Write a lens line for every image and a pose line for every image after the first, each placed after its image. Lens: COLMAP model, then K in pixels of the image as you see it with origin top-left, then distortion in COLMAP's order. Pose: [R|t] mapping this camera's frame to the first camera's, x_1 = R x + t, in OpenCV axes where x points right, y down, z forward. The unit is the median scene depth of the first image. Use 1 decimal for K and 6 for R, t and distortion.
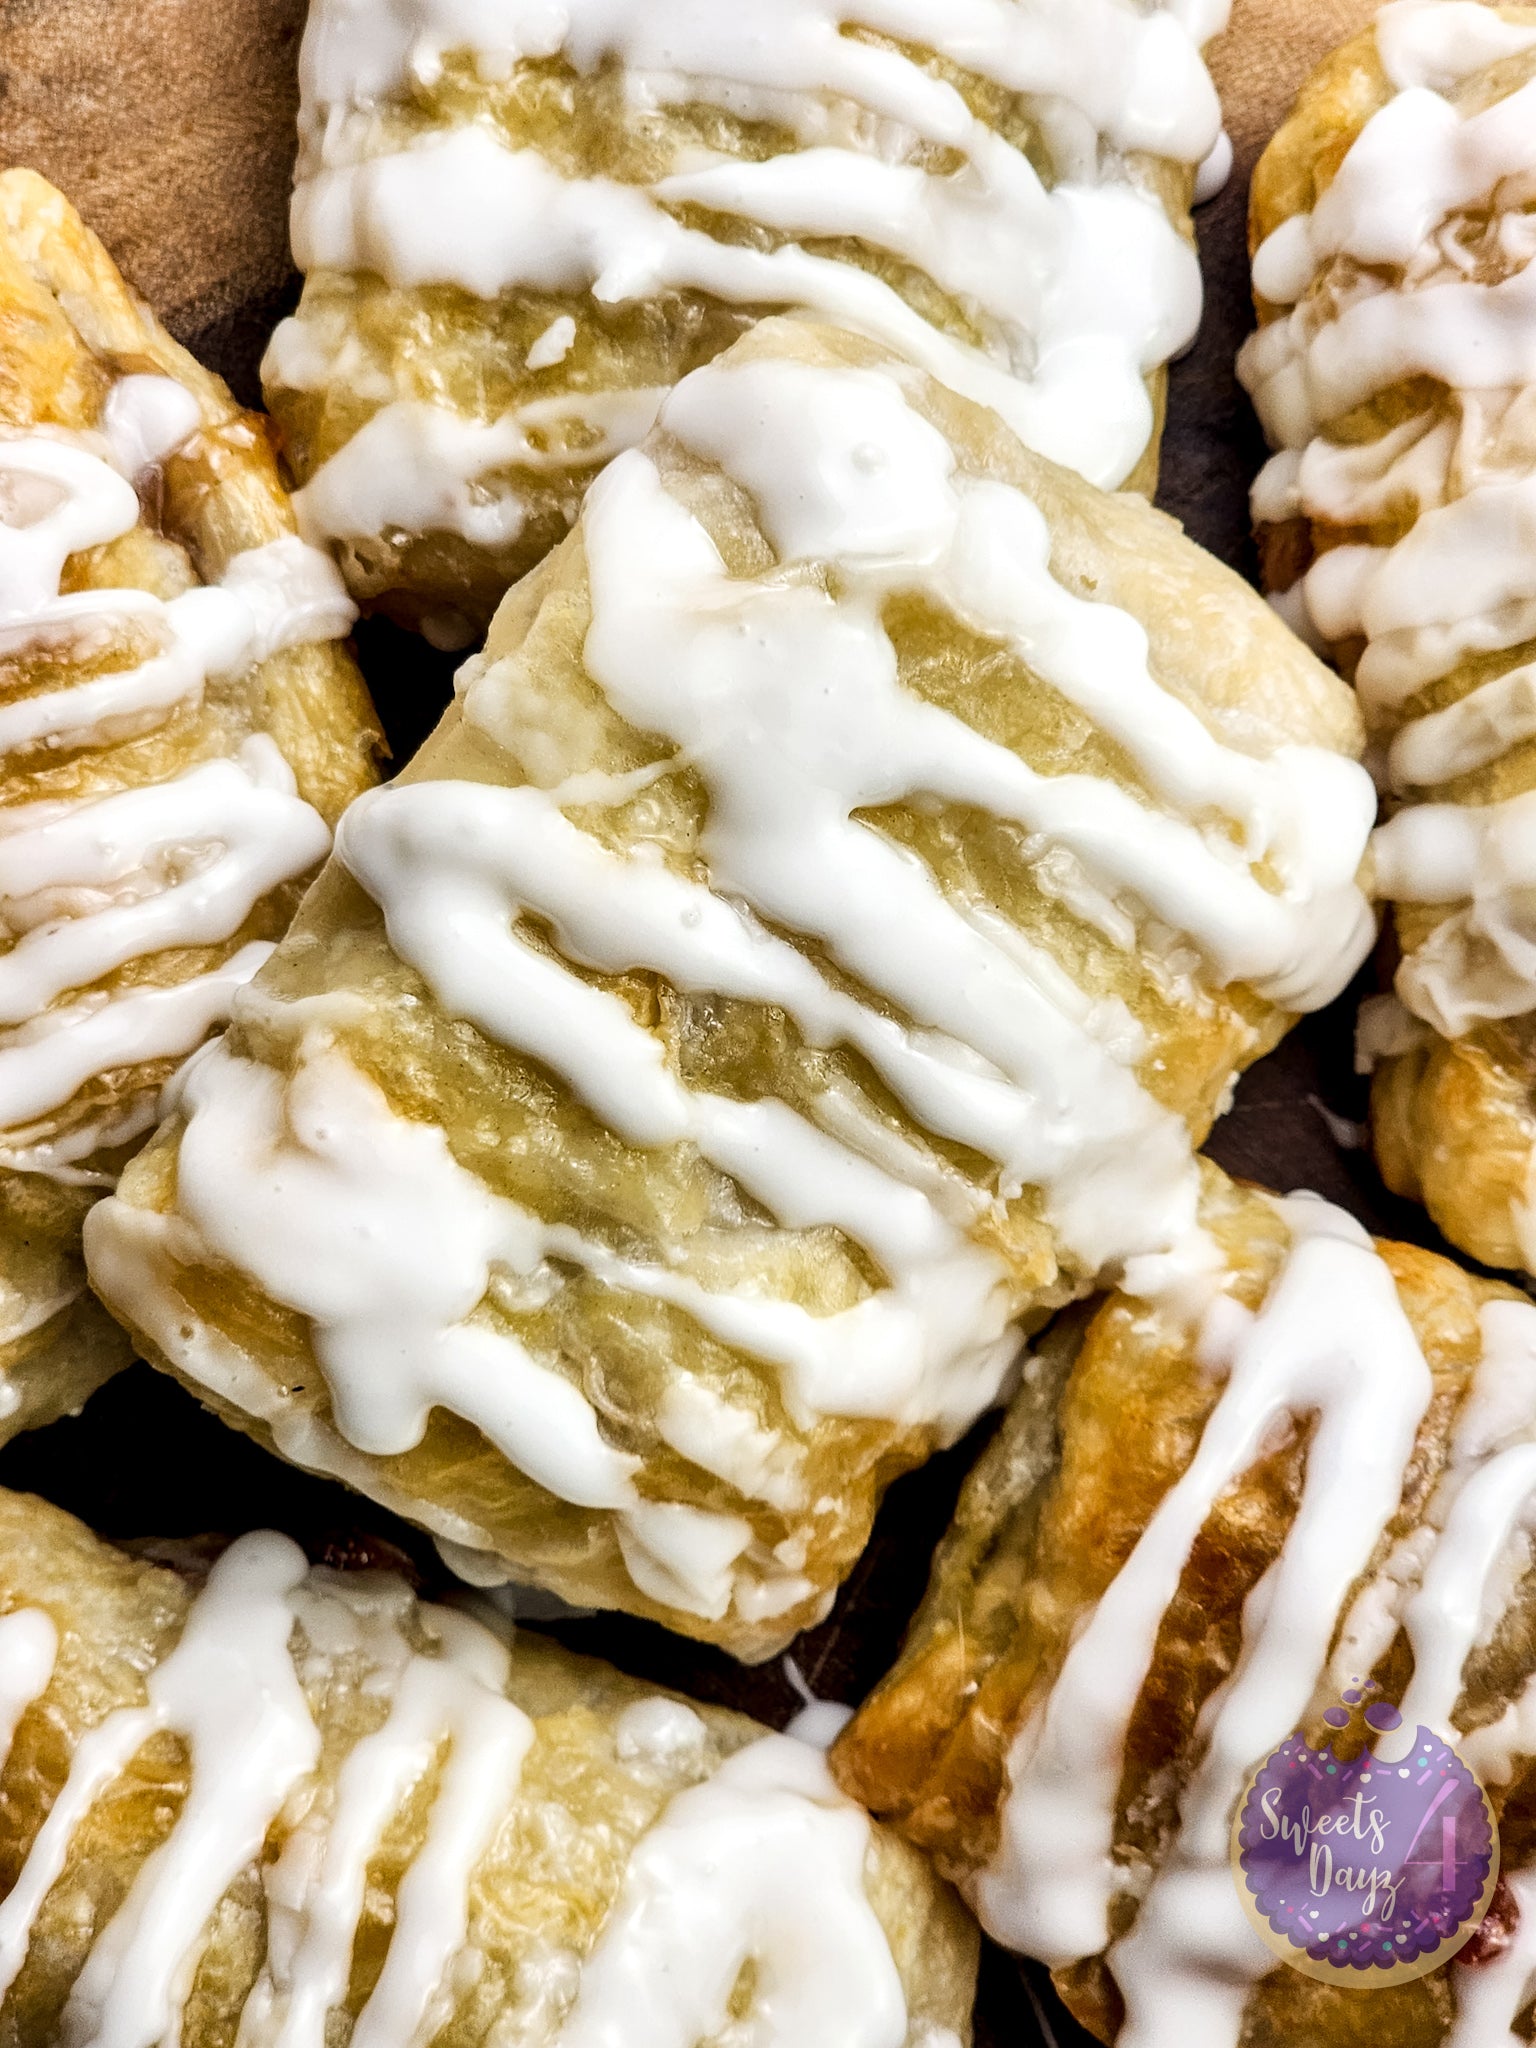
lens RADIAL K [[4078.4, 0, 768.0], [0, 4078.4, 1024.0], [0, 0, 1]] dist [-0.187711, 4.052934]
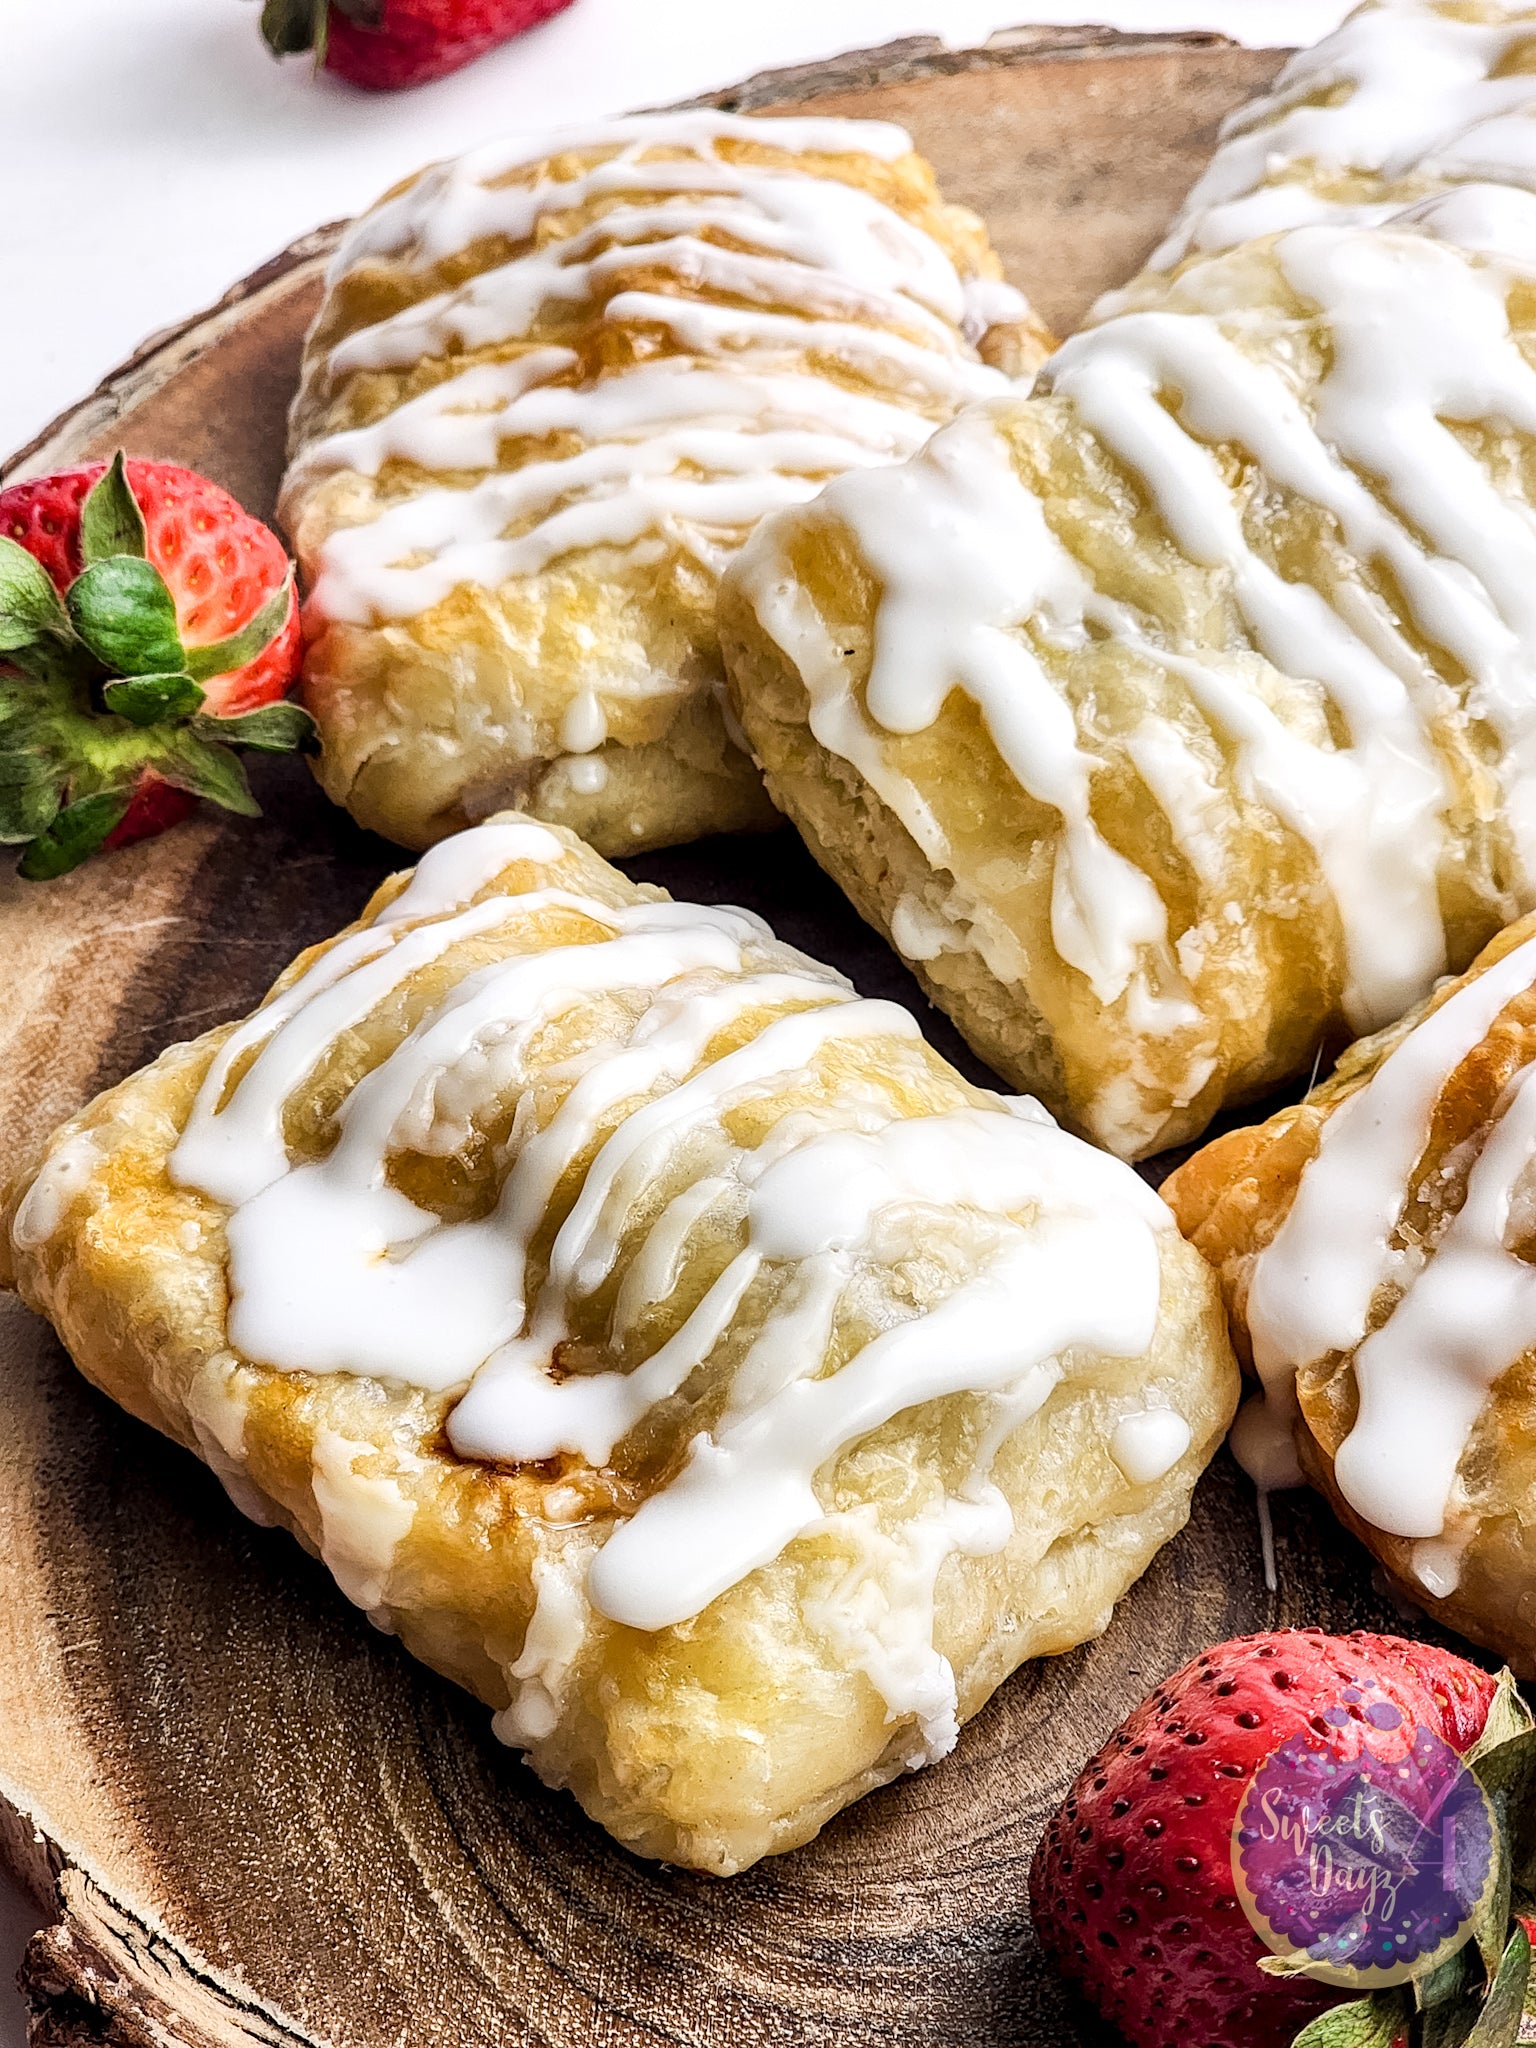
lens RADIAL K [[4078.4, 0, 768.0], [0, 4078.4, 1024.0], [0, 0, 1]] dist [-0.187711, 4.052934]
pose [[0.923189, 0.247982, -0.293646, 0.238626], [-0.380611, 0.696121, -0.608729, 0.896830], [0.053459, 0.673737, 0.737035, 0.191948]]
